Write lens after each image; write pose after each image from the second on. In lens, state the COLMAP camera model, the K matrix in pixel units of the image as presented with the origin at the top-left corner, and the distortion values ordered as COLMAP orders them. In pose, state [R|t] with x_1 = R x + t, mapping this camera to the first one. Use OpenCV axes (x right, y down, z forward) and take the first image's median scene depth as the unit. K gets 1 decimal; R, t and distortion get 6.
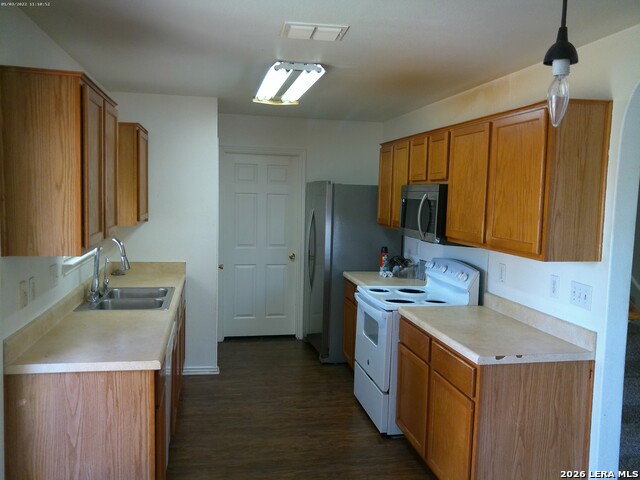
lens RADIAL K [[559.4, 0, 326.5], [0, 559.4, 239.0], [0, 0, 1]] dist [-0.005872, 0.008435]
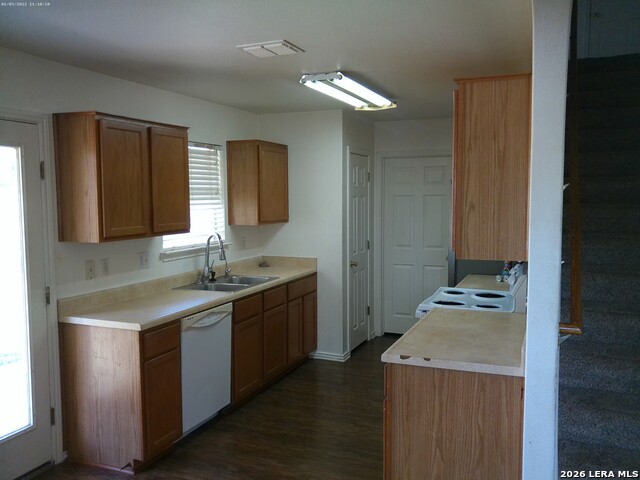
lens RADIAL K [[559.4, 0, 317.4], [0, 559.4, 241.2], [0, 0, 1]] dist [-0.005872, 0.008435]
pose [[0.838933, 0.014714, -0.544036, 0.562391], [-0.018544, 0.999827, -0.001555, 0.013596], [0.543919, 0.011394, 0.839060, 0.092307]]
